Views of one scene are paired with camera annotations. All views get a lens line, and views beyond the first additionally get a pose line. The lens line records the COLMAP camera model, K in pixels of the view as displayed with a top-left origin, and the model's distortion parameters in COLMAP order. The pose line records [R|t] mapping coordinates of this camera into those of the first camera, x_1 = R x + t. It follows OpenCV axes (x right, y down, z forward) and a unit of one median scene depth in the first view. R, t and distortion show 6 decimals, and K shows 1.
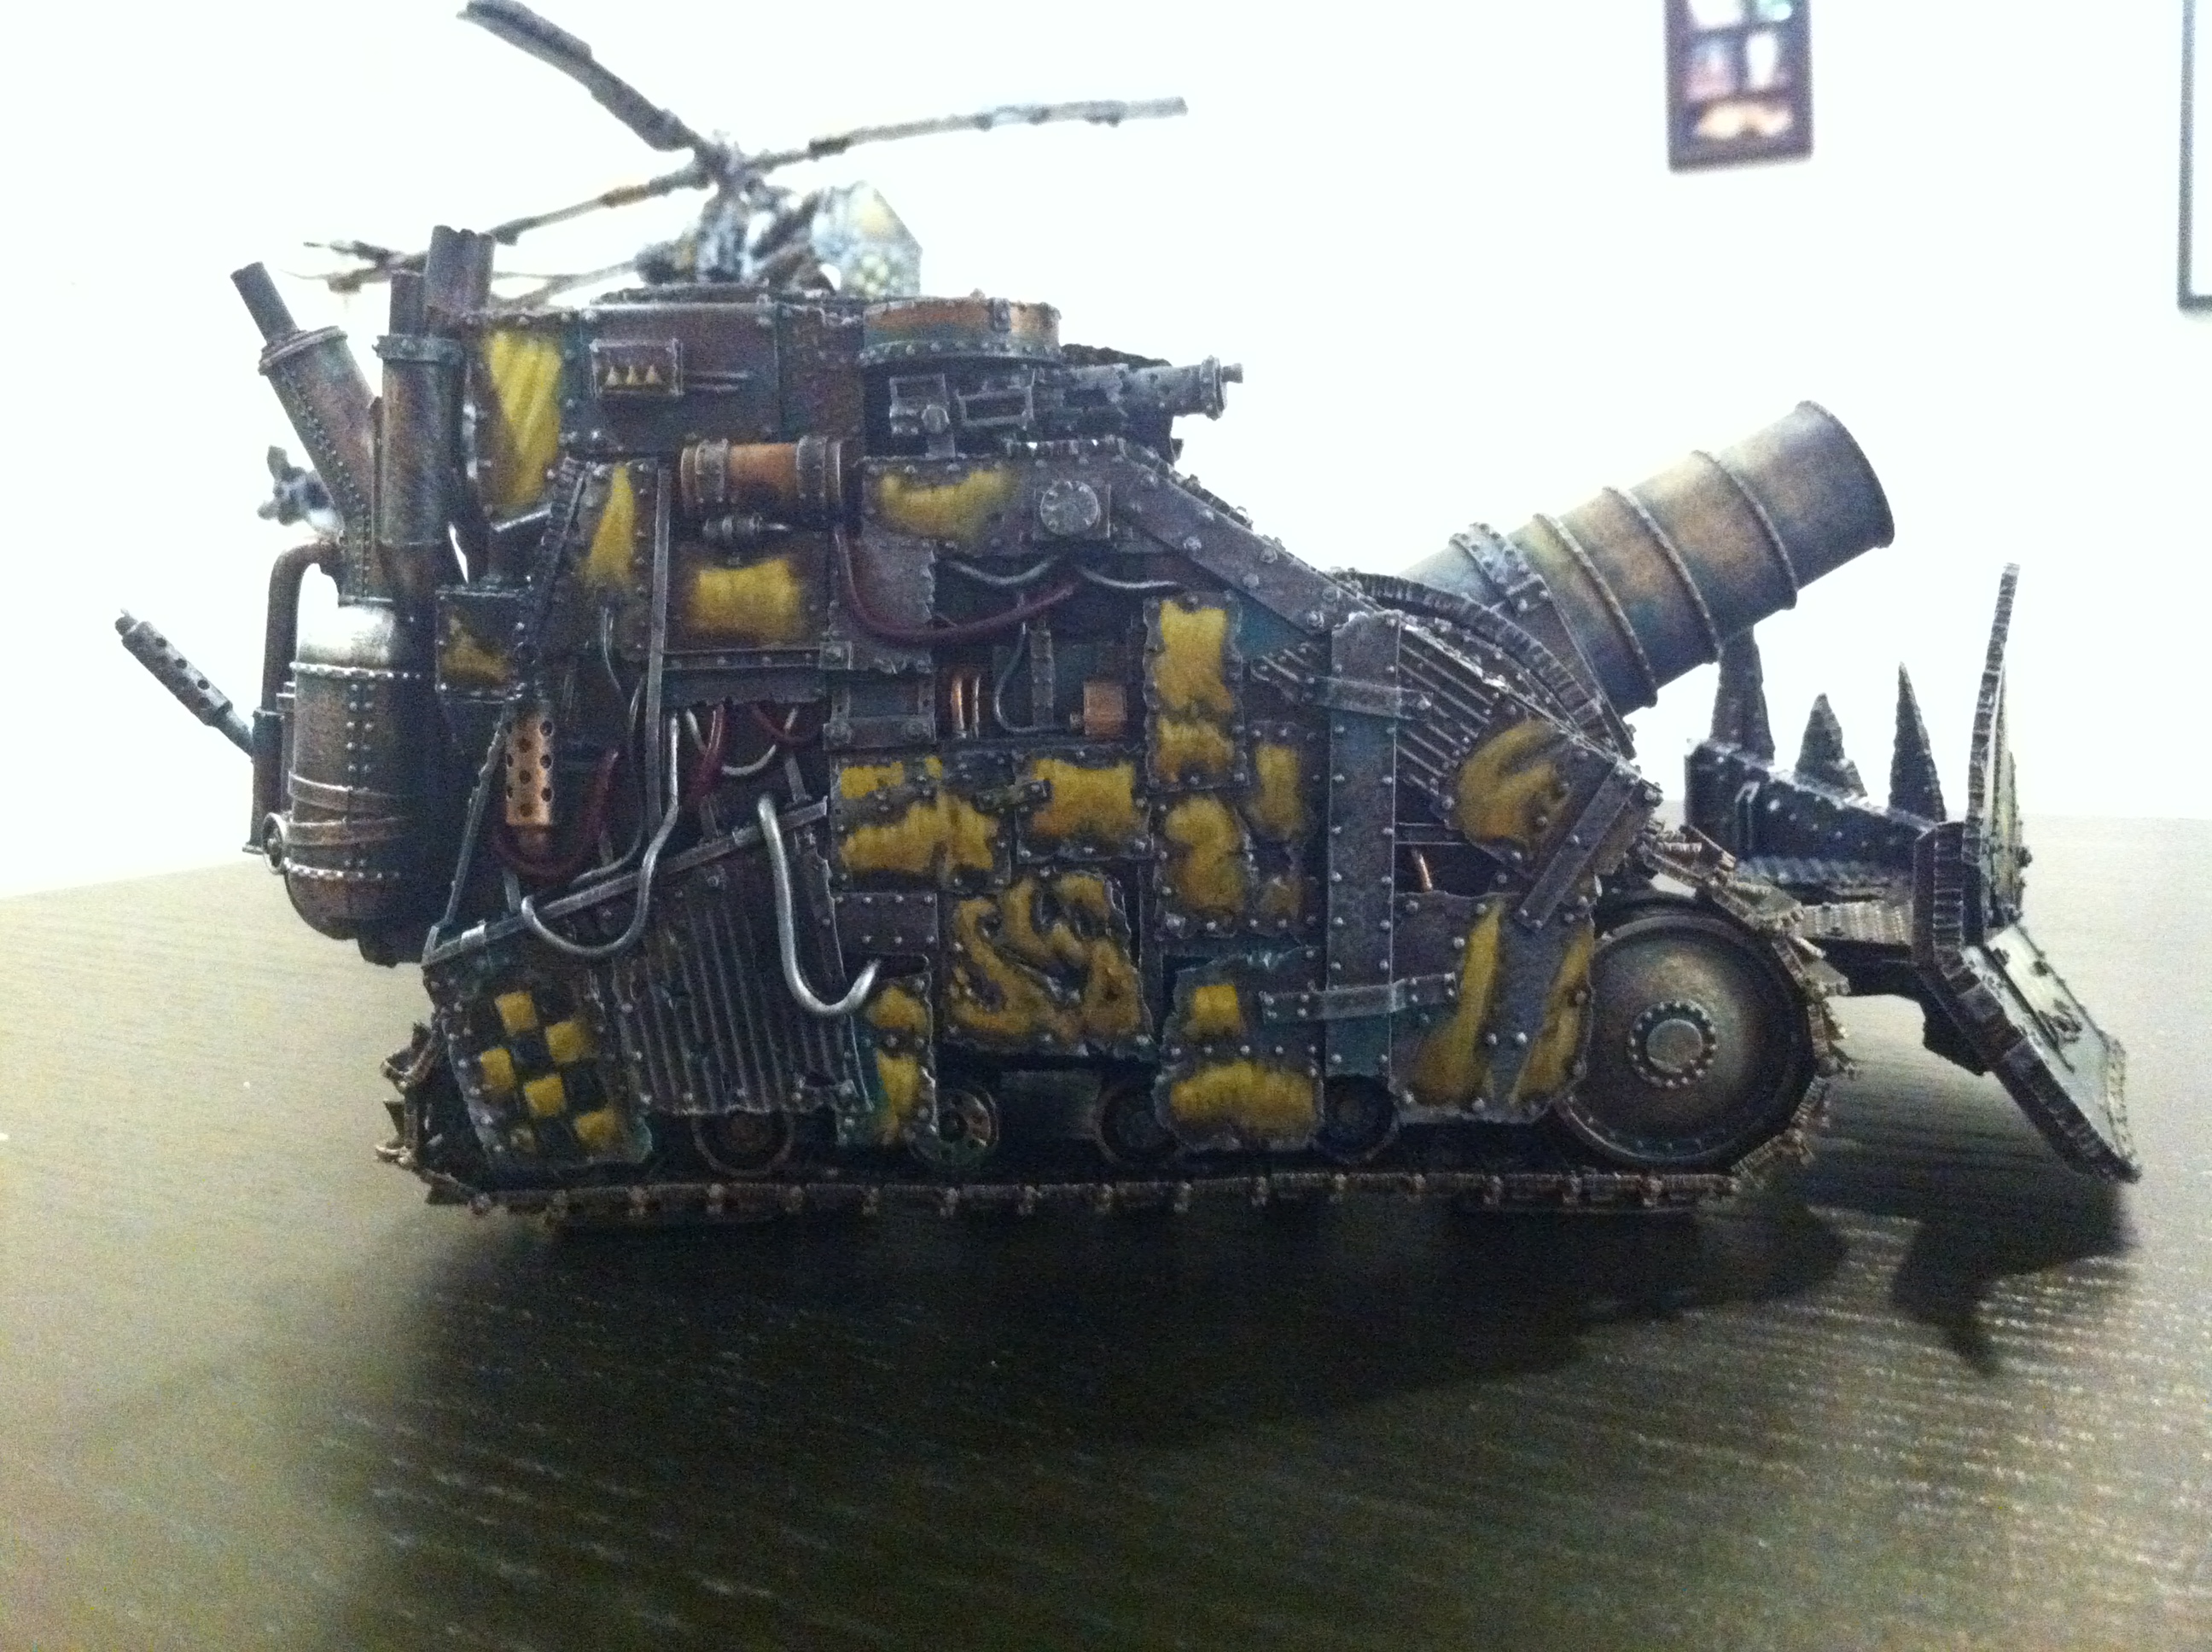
lens RADIAL K [[1837.3, 0, 1106.0], [0, 1837.3, 826.0], [0, 0, 1]] dist [0.006690, 0.002904]
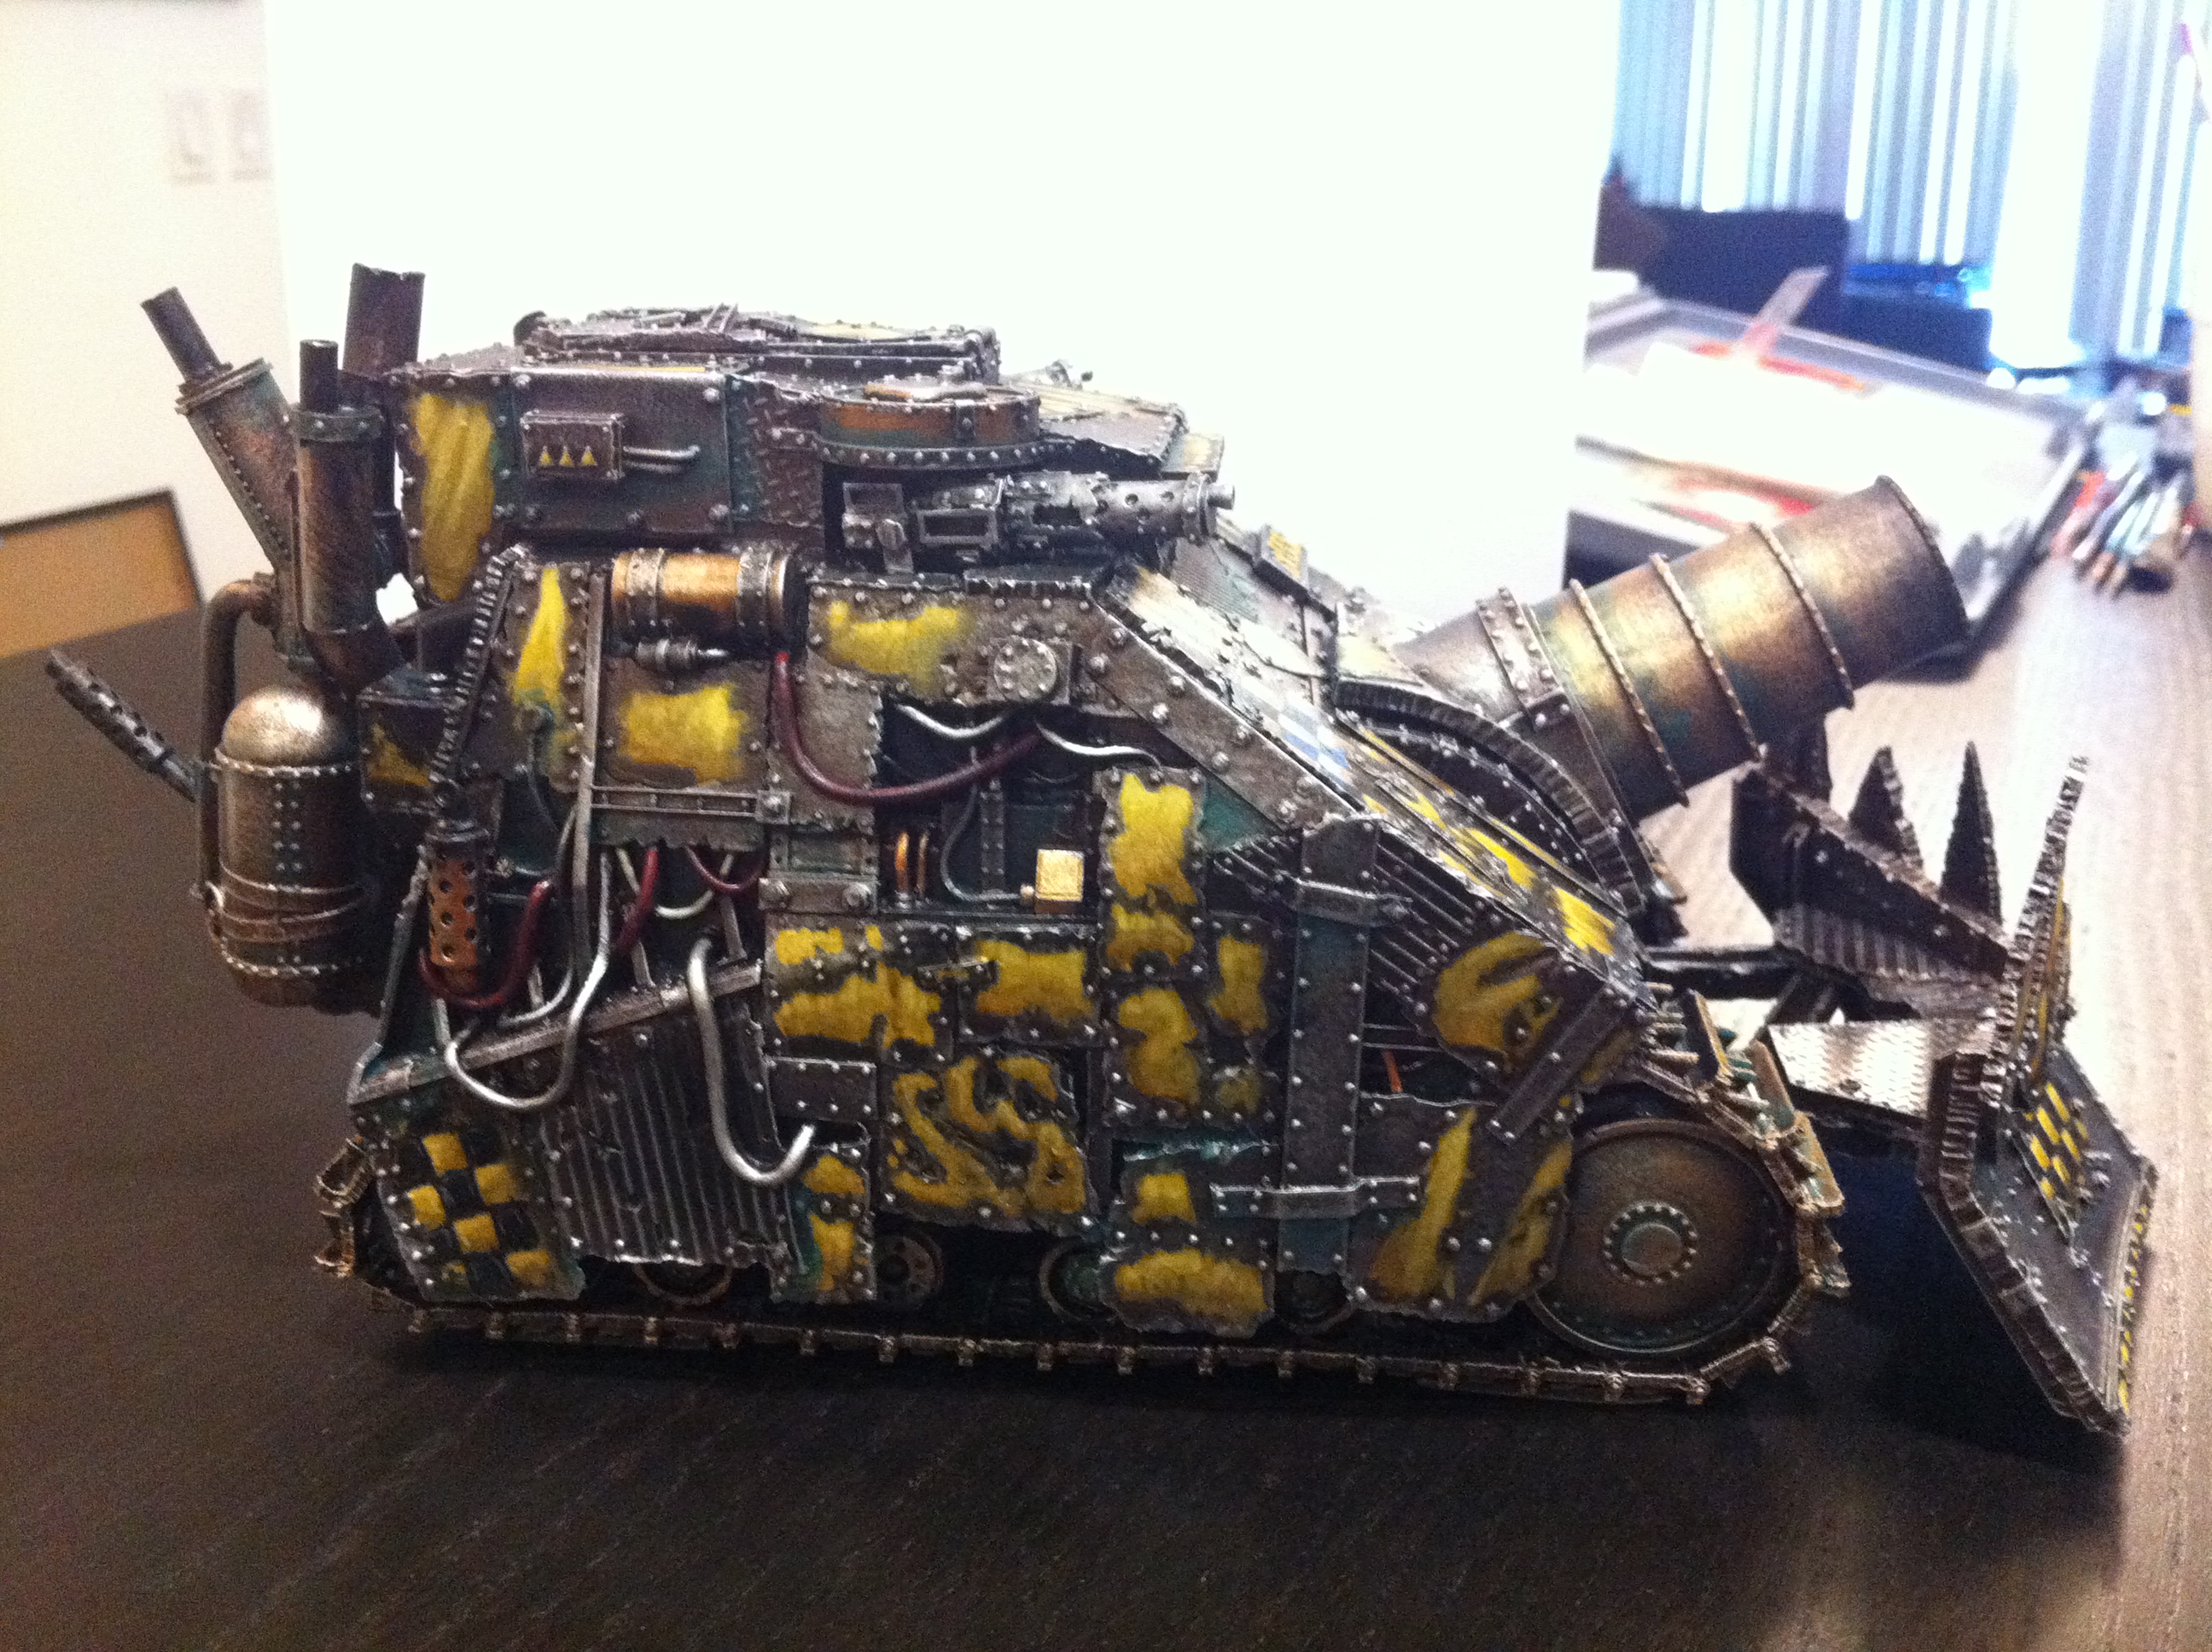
lens RADIAL K [[1876.0, 0, 1106.0], [0, 1876.0, 826.0], [0, 0, 1]] dist [0.007317, -0.005160]
pose [[0.997909, 0.047218, -0.044132, 0.063086], [-0.039059, 0.984622, 0.170274, -0.251377], [0.051493, -0.168194, 0.984408, 0.072661]]
